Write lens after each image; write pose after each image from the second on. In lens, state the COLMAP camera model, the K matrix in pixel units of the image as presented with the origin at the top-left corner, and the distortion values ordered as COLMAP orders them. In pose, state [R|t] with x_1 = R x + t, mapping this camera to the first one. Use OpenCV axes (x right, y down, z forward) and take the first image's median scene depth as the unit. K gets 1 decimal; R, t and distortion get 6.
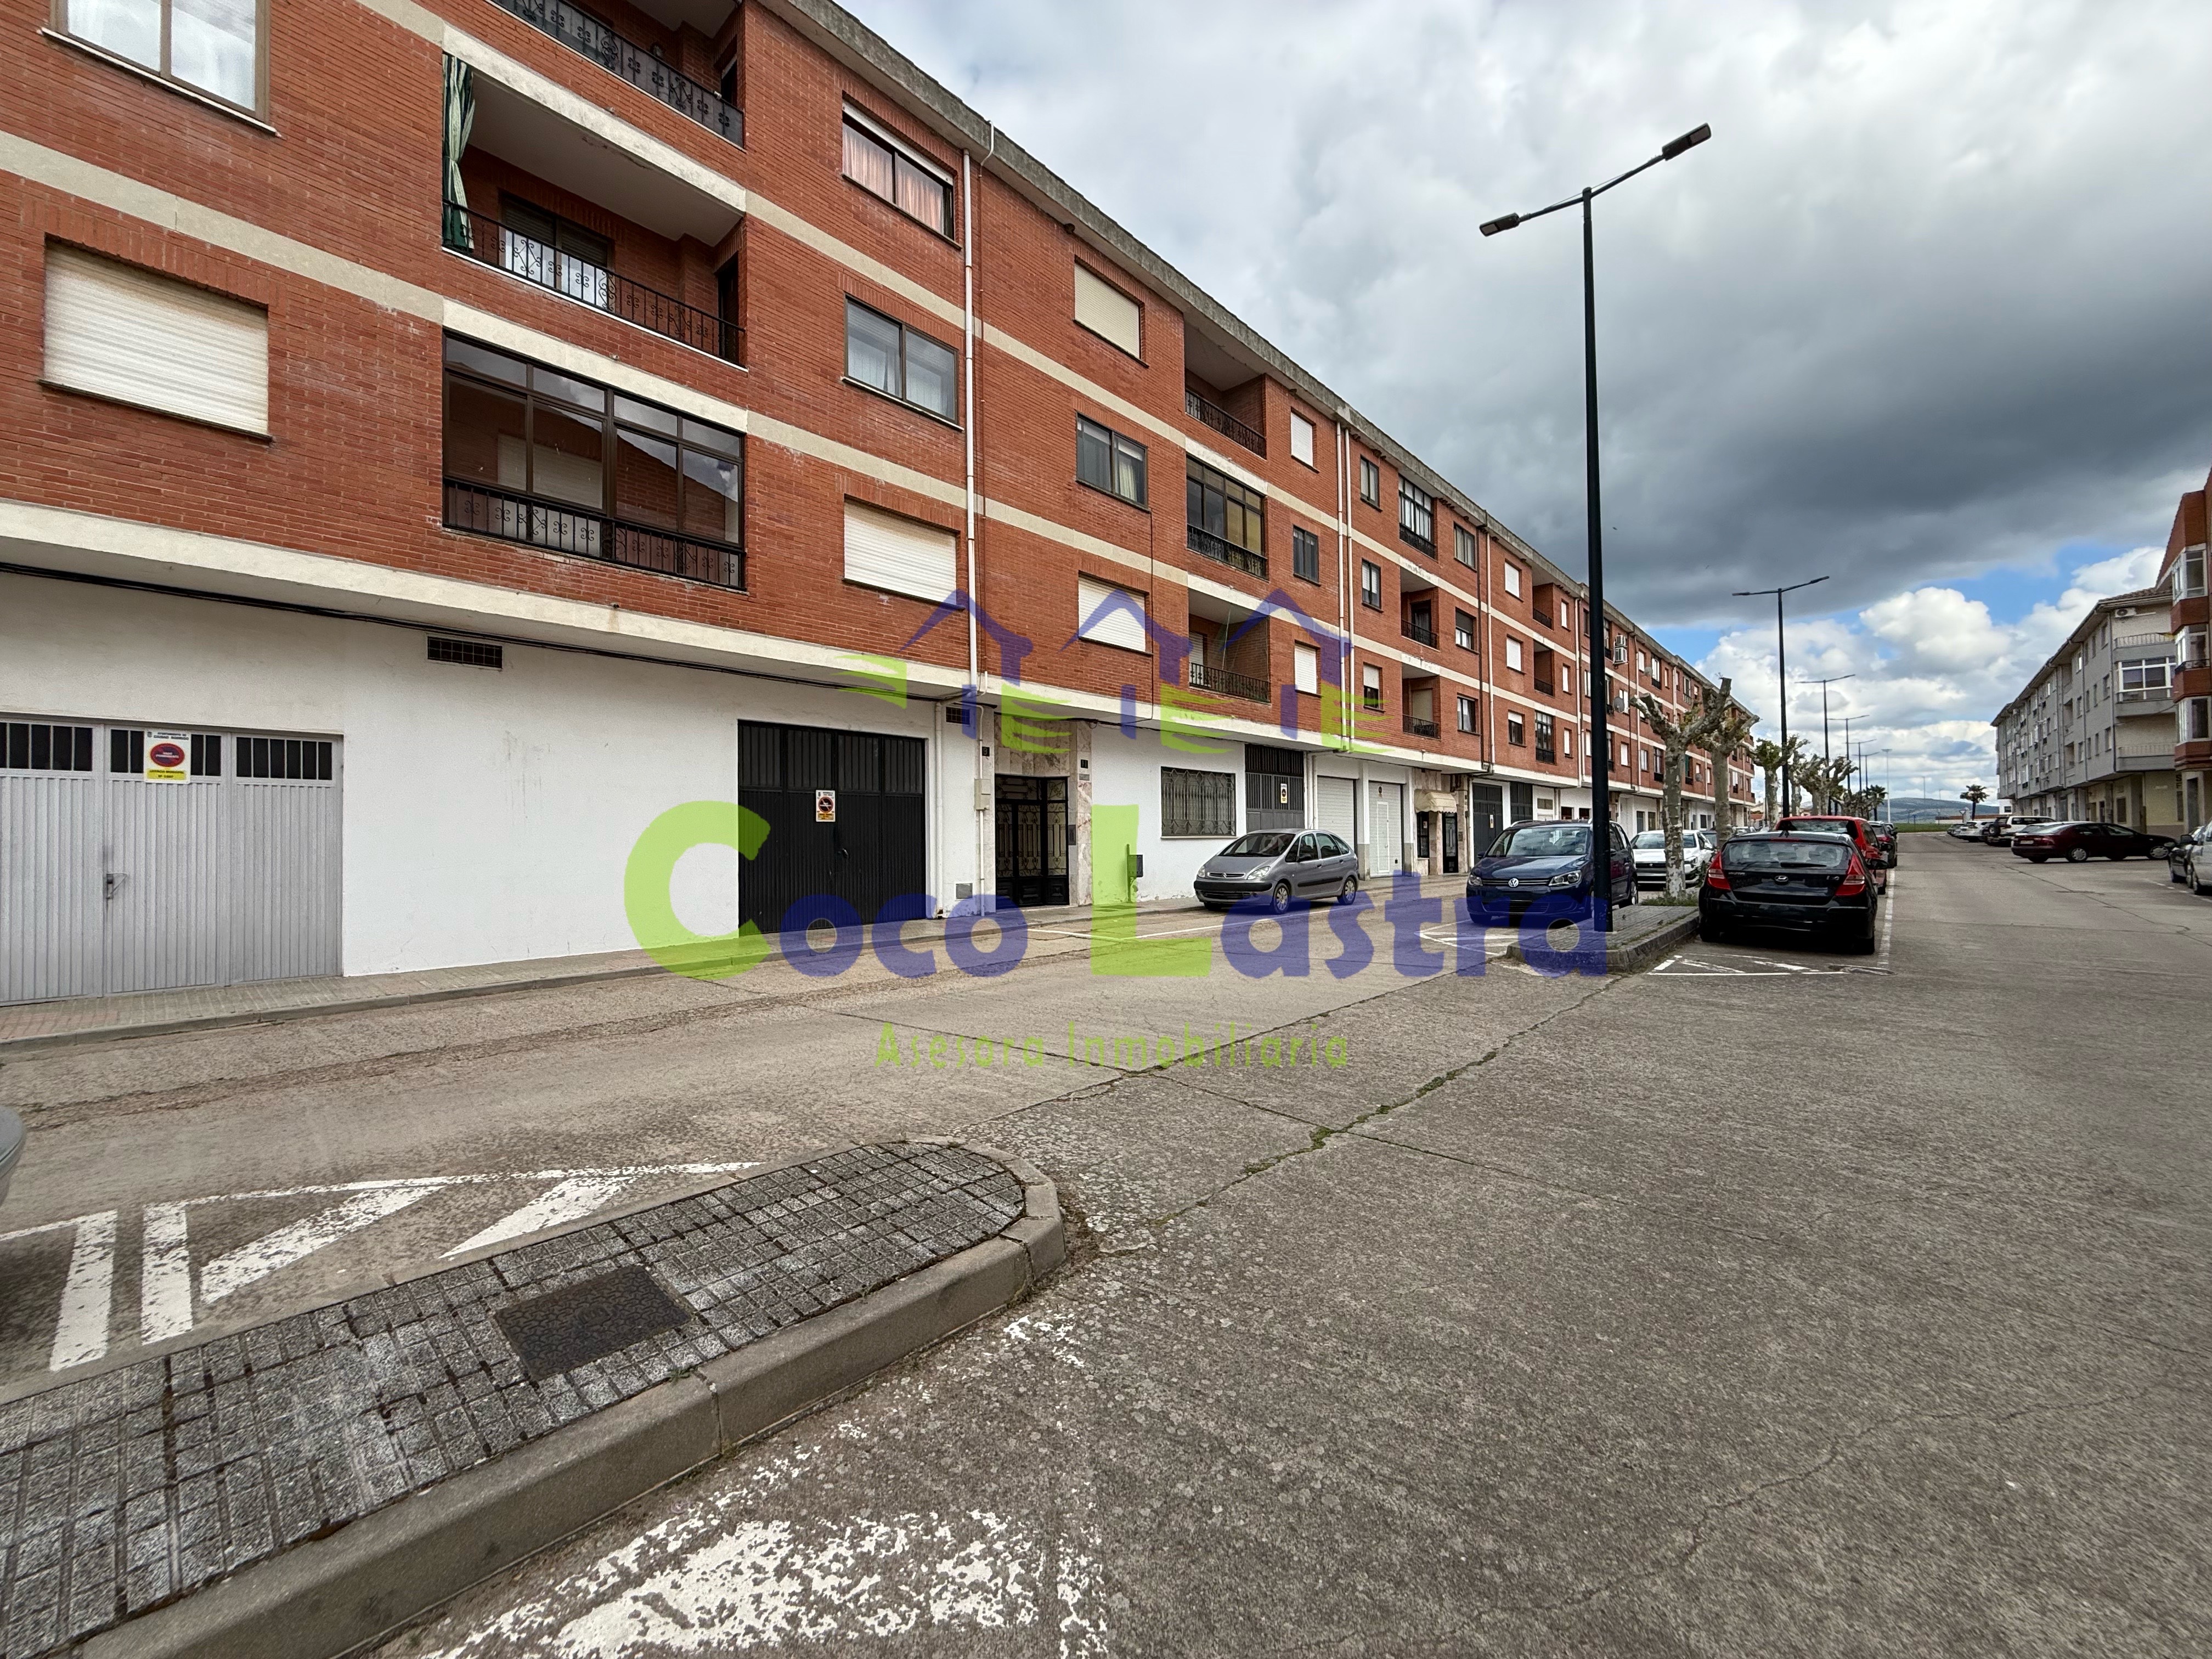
lens RADIAL K [[889.4, 0, 1099.3], [0, 889.4, 832.9], [0, 0, 1]] dist [0.009214, -0.002259]
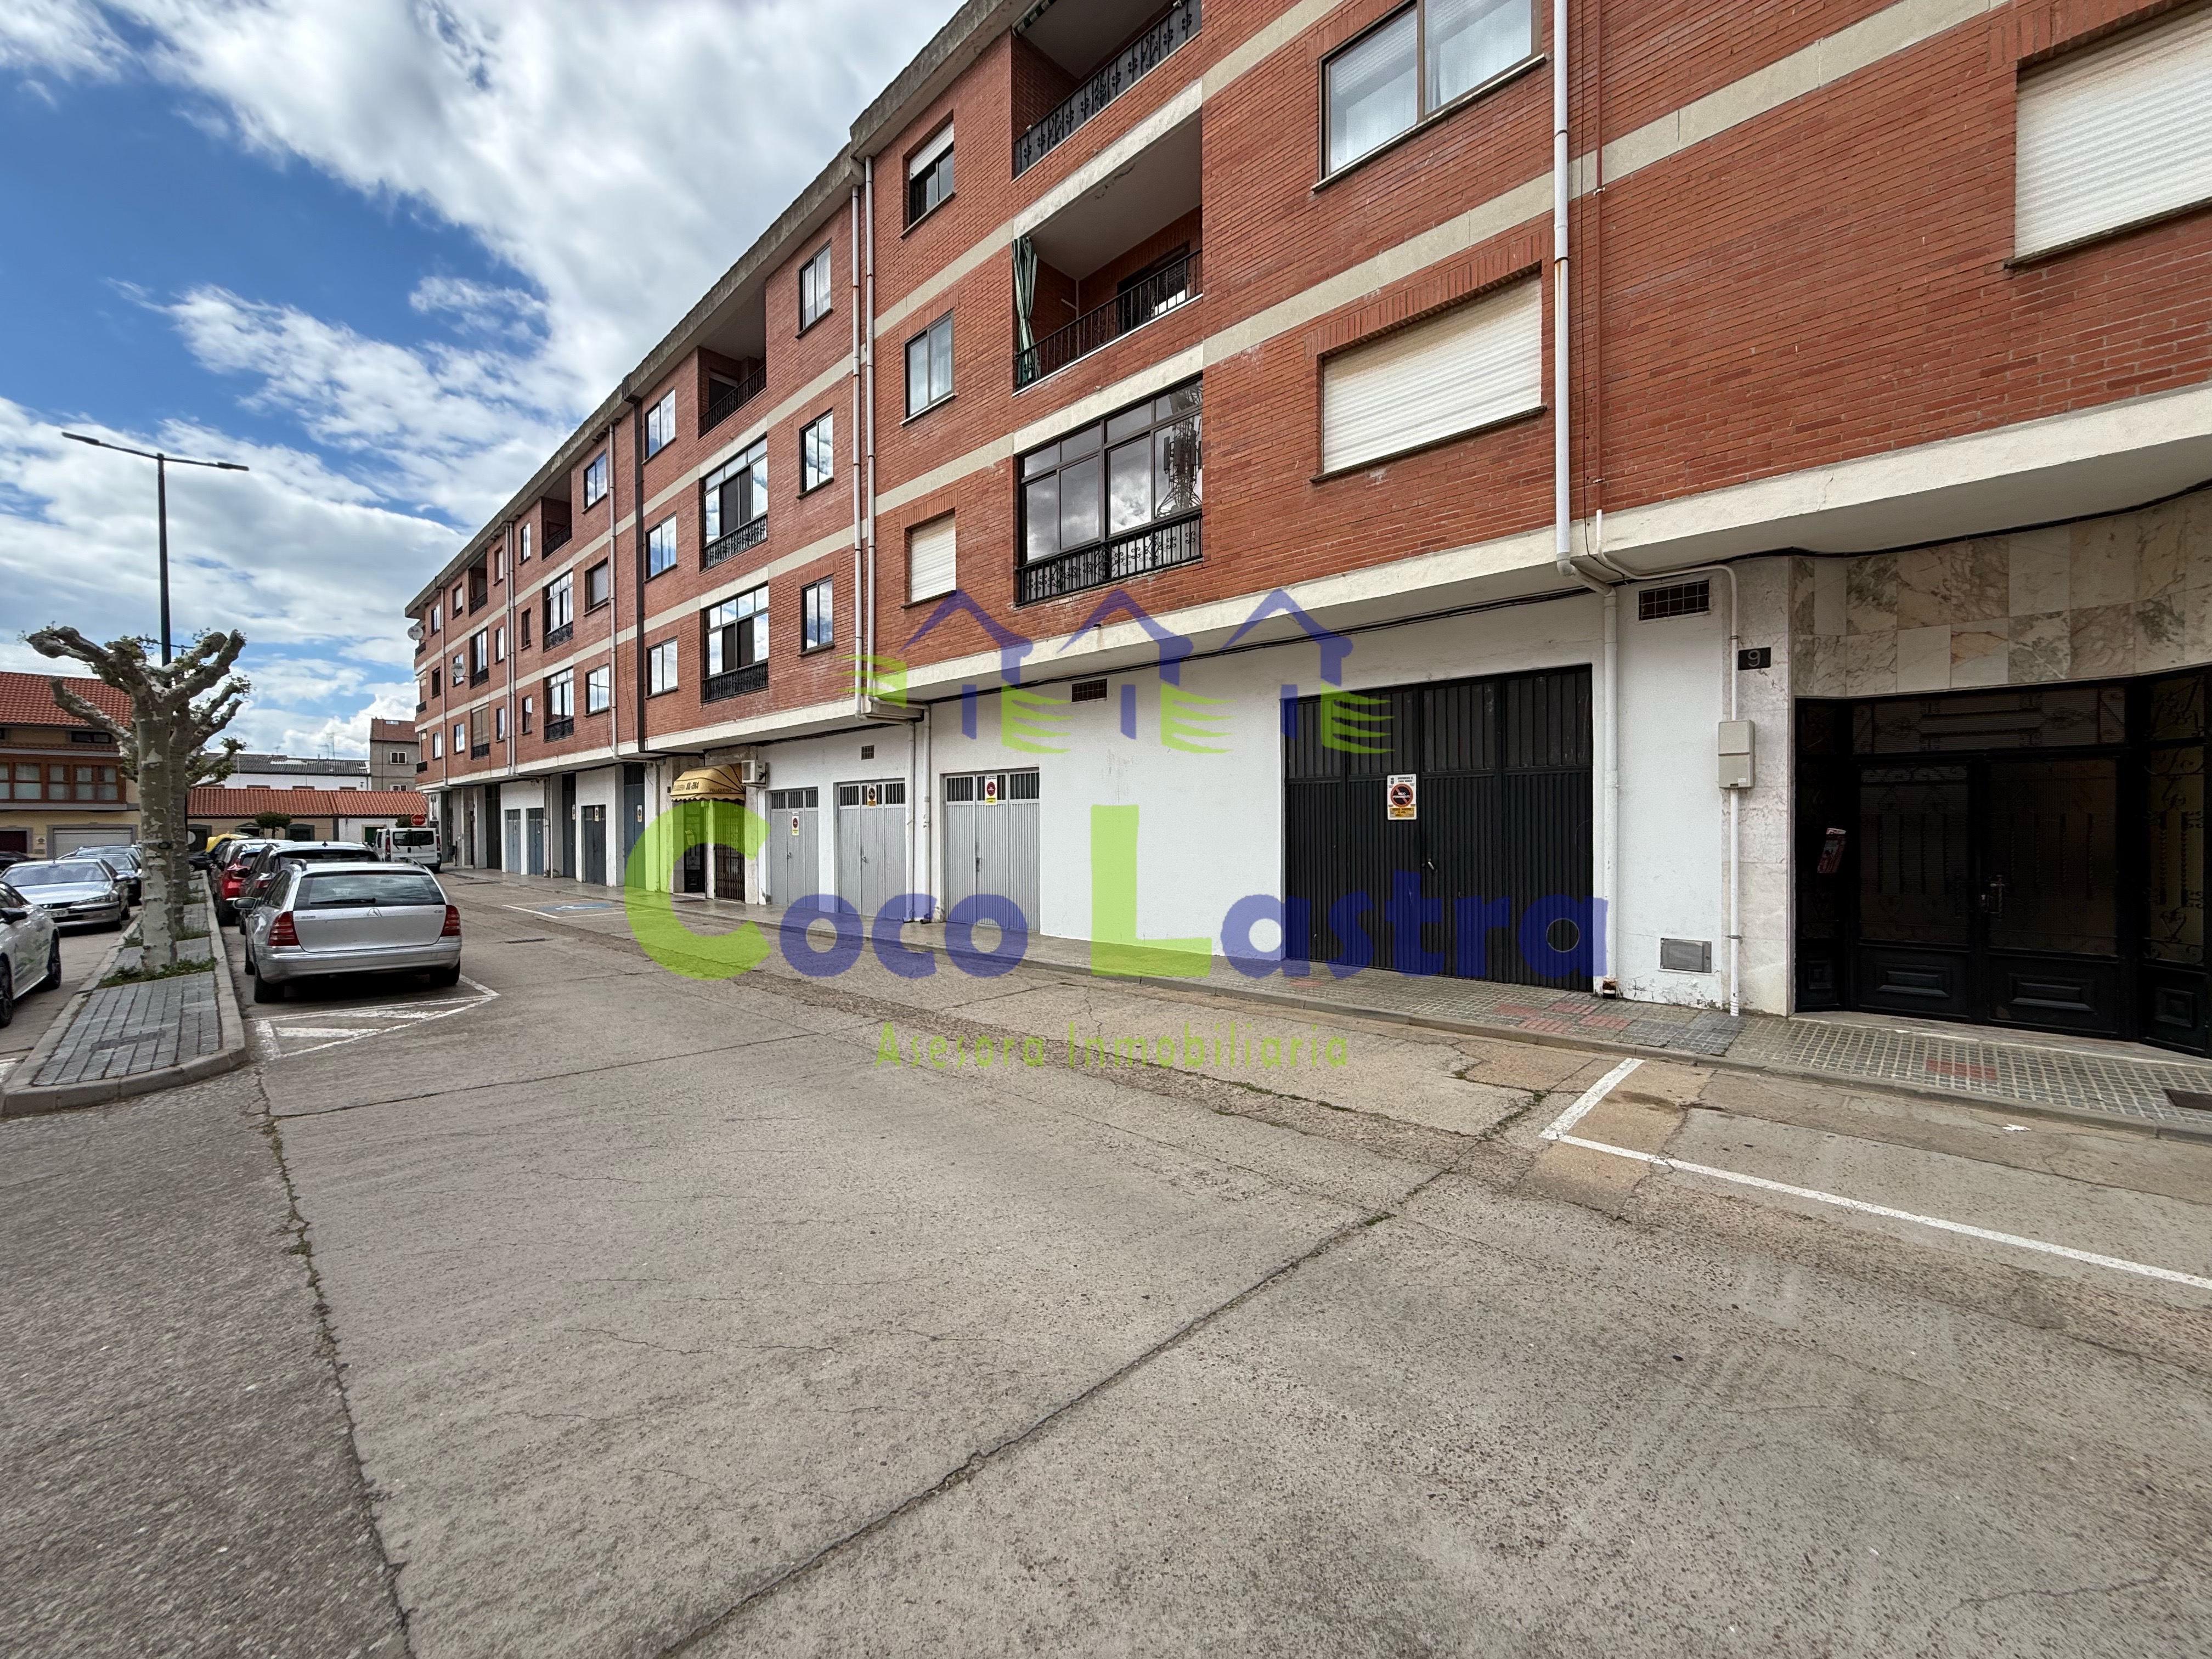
lens RADIAL K [[889.4, 0, 1098.6], [0, 889.4, 826.5], [0, 0, 1]] dist [0.009214, -0.002259]
pose [[-0.041162, 0.017106, -0.999006, 0.410162], [0.021173, 0.999644, 0.016245, -0.024360], [0.998928, -0.020483, -0.041509, 0.813386]]
